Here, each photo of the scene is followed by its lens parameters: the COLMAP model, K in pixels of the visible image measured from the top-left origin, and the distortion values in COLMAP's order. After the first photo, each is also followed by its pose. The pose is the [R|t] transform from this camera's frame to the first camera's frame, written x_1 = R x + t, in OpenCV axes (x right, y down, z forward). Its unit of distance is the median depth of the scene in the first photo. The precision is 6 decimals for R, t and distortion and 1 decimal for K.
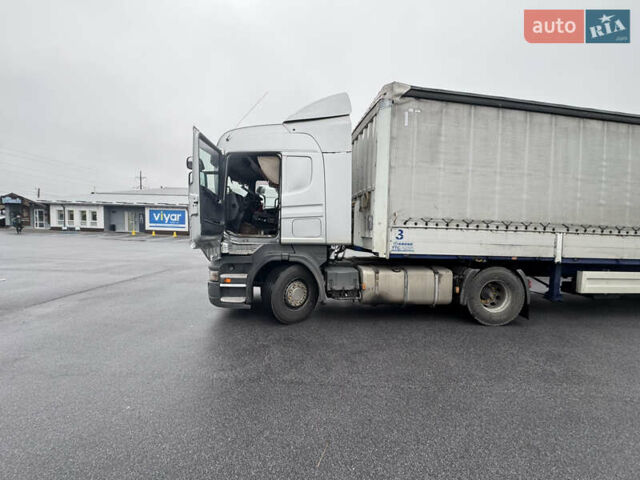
lens RADIAL K [[255.6, 0, 321.2], [0, 255.6, 239.5], [0, 0, 1]] dist [-0.000494, -0.000026]
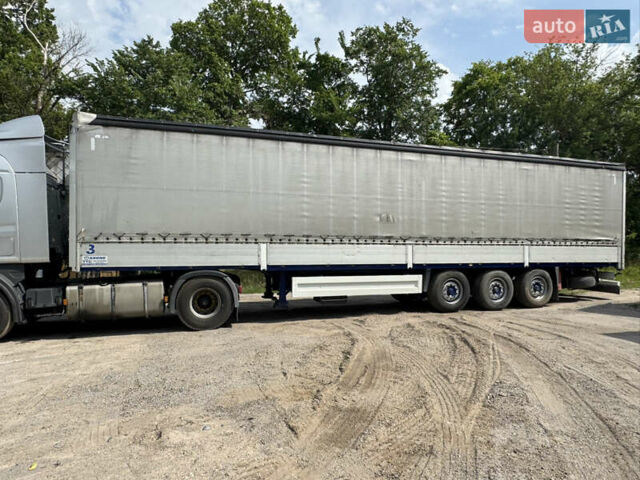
lens RADIAL K [[415.2, 0, 317.3], [0, 415.2, 239.2], [0, 0, 1]] dist [-0.003380, 0.001757]
pose [[0.981393, -0.029080, 0.189793, 0.868573], [0.039843, 0.997792, -0.053141, 0.065963], [-0.187828, 0.059714, 0.980385, -0.850329]]
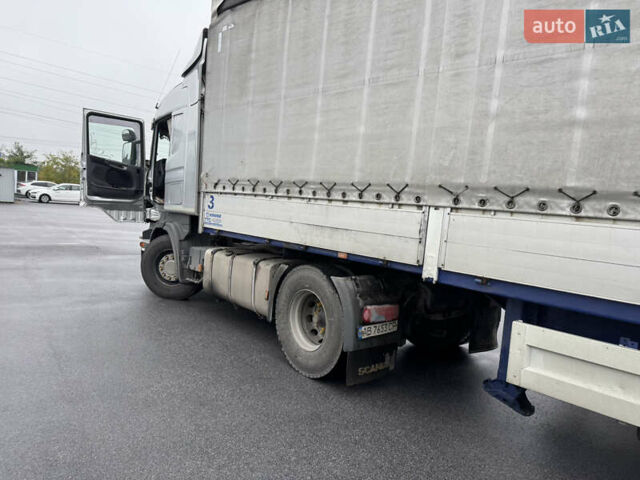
lens RADIAL K [[450.4, 0, 325.4], [0, 450.4, 237.3], [0, 0, 1]] dist [0.074848, -0.102665]
pose [[0.602068, 0.073685, -0.795038, 1.484508], [-0.081715, 0.996191, 0.030447, 0.014428], [0.794253, 0.046635, 0.605795, 0.448793]]
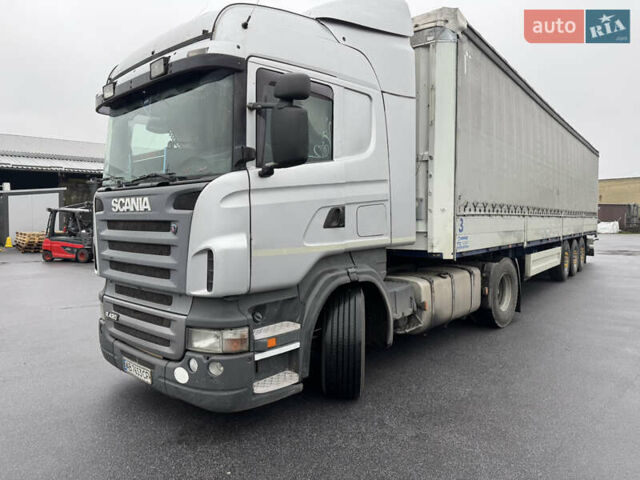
lens RADIAL K [[431.8, 0, 319.1], [0, 431.8, 237.6], [0, 0, 1]] dist [0.054566, -0.087462]
pose [[0.728173, -0.062701, 0.682520, -0.783247], [0.049471, 0.998018, 0.038904, -0.049979], [-0.683606, 0.005436, 0.729831, 0.362024]]
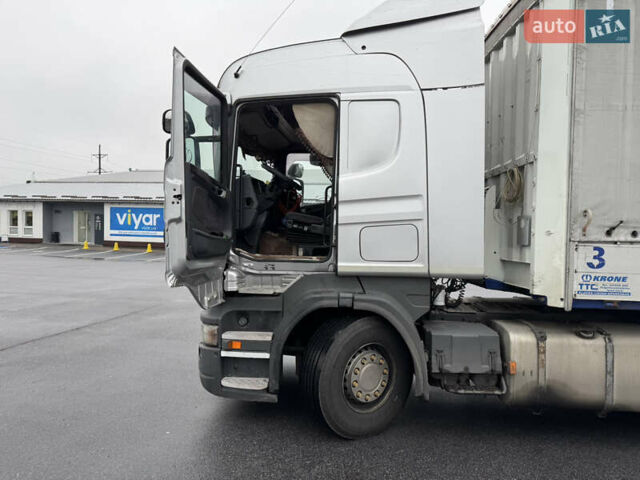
lens RADIAL K [[447.0, 0, 323.1], [0, 447.0, 242.9], [0, 0, 1]] dist [0.112431, -0.152605]
pose [[0.987708, -0.001502, -0.156301, -0.045104], [-0.003002, 0.999587, -0.028576, -0.019951], [0.156280, 0.028694, 0.987296, 0.113579]]
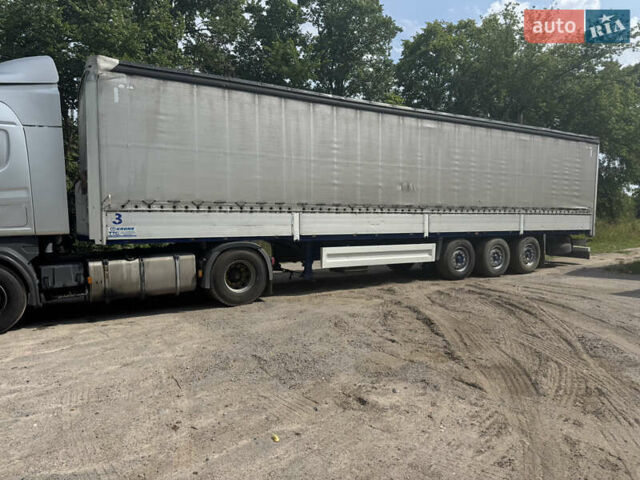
lens RADIAL K [[450.4, 0, 325.4], [0, 450.4, 237.3], [0, 0, 1]] dist [0.074848, -0.102665]
pose [[0.919138, -0.052013, 0.390488, 0.334755], [0.046729, 0.998642, 0.023026, 0.043100], [-0.391155, -0.002917, 0.920320, -0.788092]]
